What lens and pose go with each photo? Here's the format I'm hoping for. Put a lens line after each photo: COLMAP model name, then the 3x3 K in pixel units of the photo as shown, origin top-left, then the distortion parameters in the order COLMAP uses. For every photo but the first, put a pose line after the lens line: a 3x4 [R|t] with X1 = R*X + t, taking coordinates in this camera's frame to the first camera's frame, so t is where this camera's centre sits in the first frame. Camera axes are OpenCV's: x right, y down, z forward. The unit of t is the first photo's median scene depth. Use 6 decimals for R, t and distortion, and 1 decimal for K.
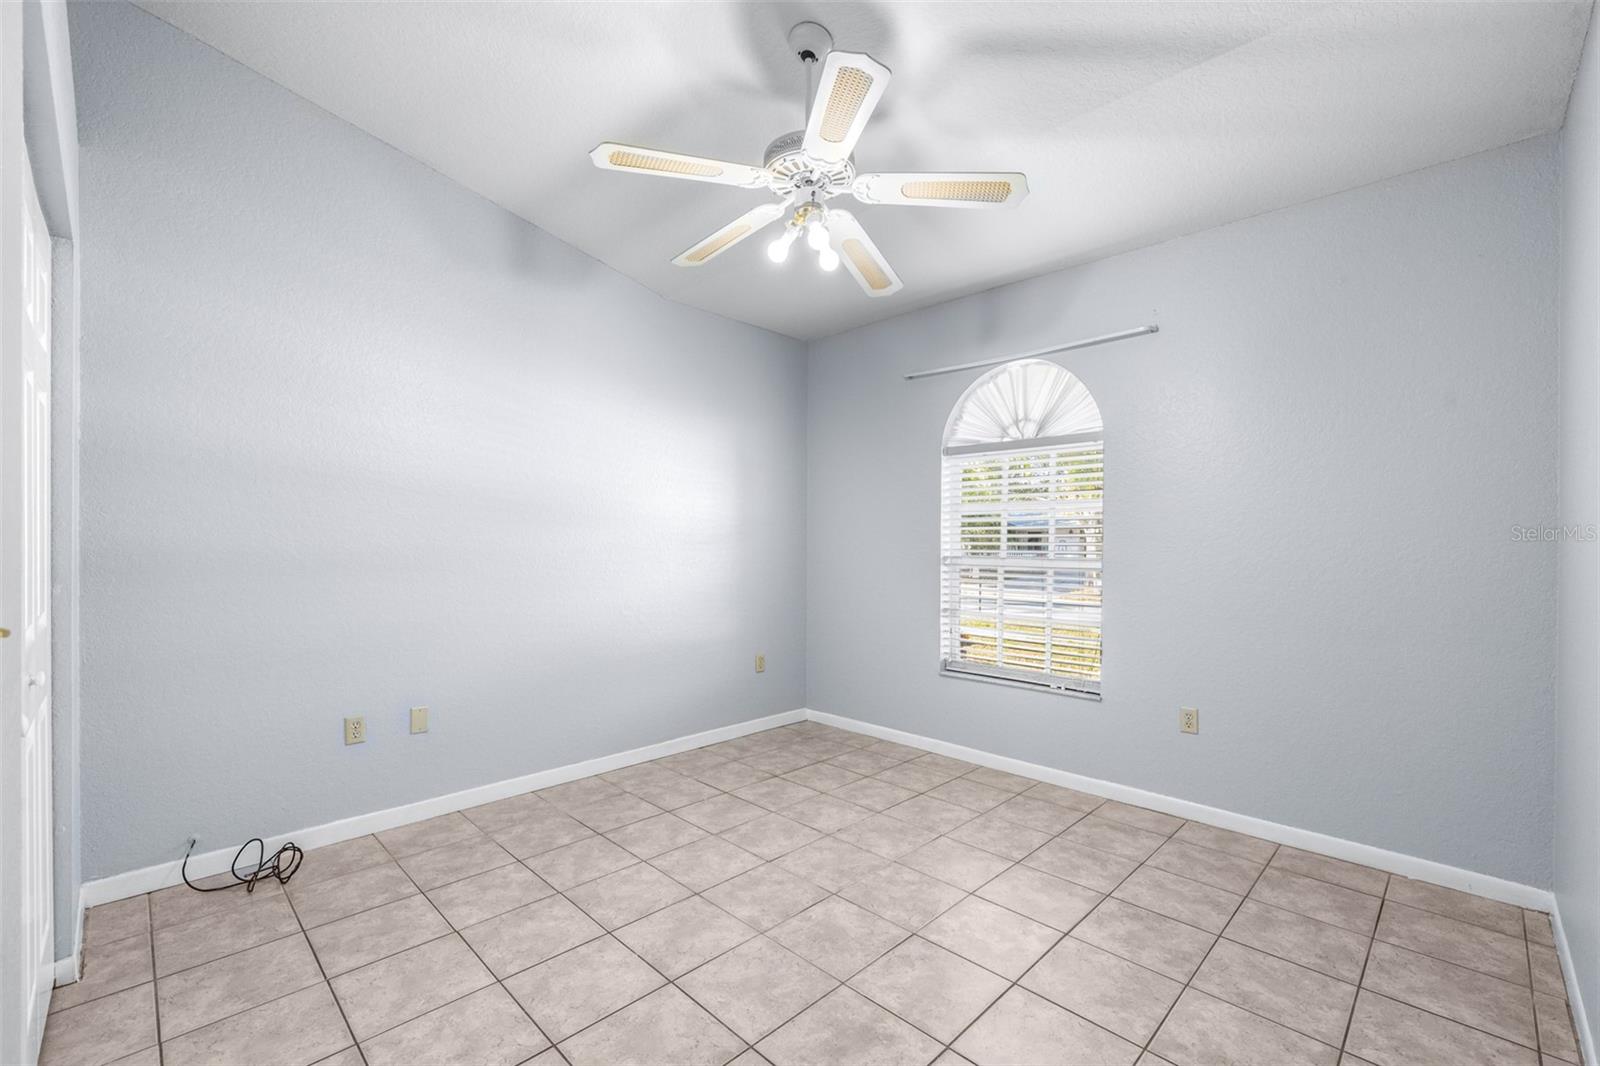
lens RADIAL K [[675.7, 0, 806.0], [0, 675.7, 541.5], [0, 0, 1]] dist [0.000971, -0.000824]
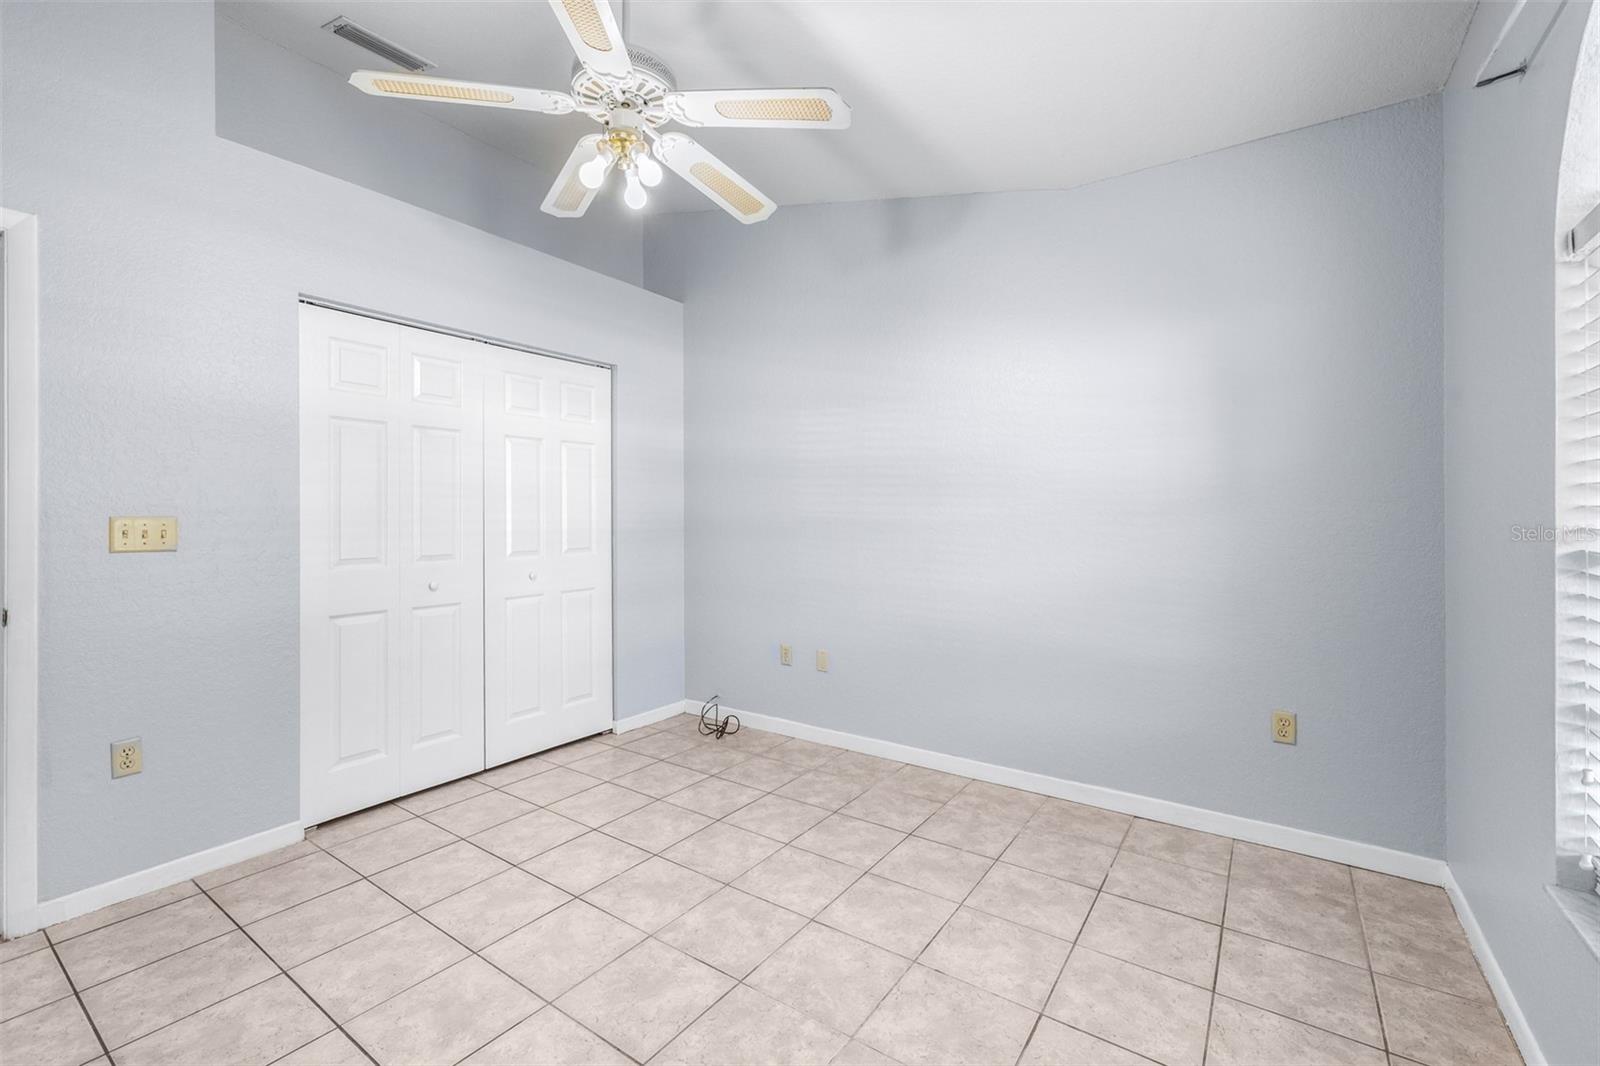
lens RADIAL K [[690.6, 0, 801.4], [0, 690.6, 517.2], [0, 0, 1]] dist [0.000477, -0.000506]
pose [[0.164826, 0.000107, -0.986323, 0.875988], [0.000498, 1.000000, 0.000191, 0.004746], [0.986323, -0.000523, 0.164826, 1.015589]]
